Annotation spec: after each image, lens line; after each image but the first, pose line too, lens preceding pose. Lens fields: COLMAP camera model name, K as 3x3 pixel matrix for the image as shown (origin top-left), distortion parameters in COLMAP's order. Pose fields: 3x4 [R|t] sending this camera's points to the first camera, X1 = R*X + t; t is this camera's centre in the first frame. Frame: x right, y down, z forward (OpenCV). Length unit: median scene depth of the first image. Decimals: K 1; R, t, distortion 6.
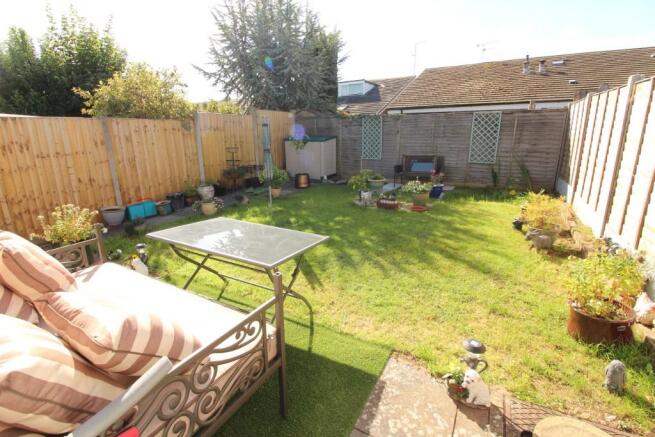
lens RADIAL K [[301.5, 0, 331.3], [0, 301.5, 209.3], [0, 0, 1]] dist [-0.017873, -0.000789]
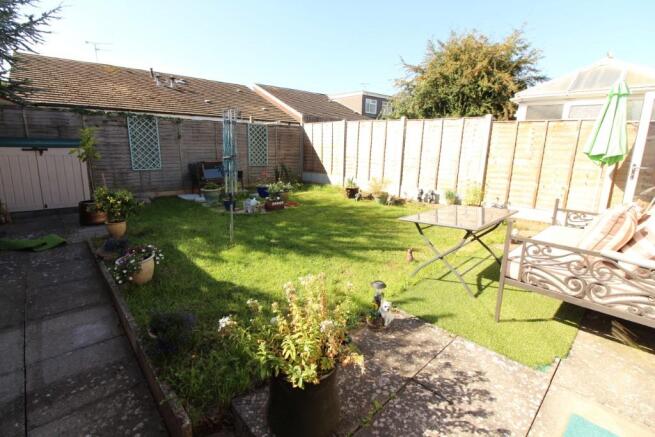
lens RADIAL K [[301.5, 0, 331.3], [0, 301.5, 209.3], [0, 0, 1]] dist [-0.017873, -0.000789]
pose [[0.312620, -0.178320, 0.932990, -0.606233], [0.208536, 0.971142, 0.115737, -0.070279], [-0.926705, 0.158381, 0.340784, 0.376610]]
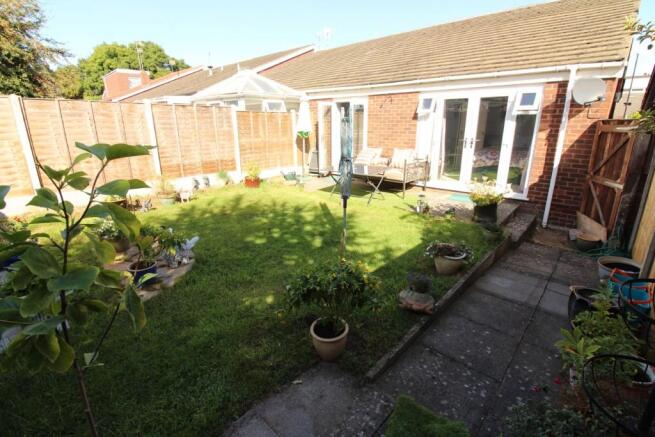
lens RADIAL K [[301.5, 0, 331.3], [0, 301.5, 209.3], [0, 0, 1]] dist [-0.017873, -0.000789]
pose [[-0.975911, -0.056384, 0.210759, -0.234517], [0.055655, 0.869727, 0.490384, -0.308950], [-0.210952, 0.490301, -0.845638, 1.174005]]
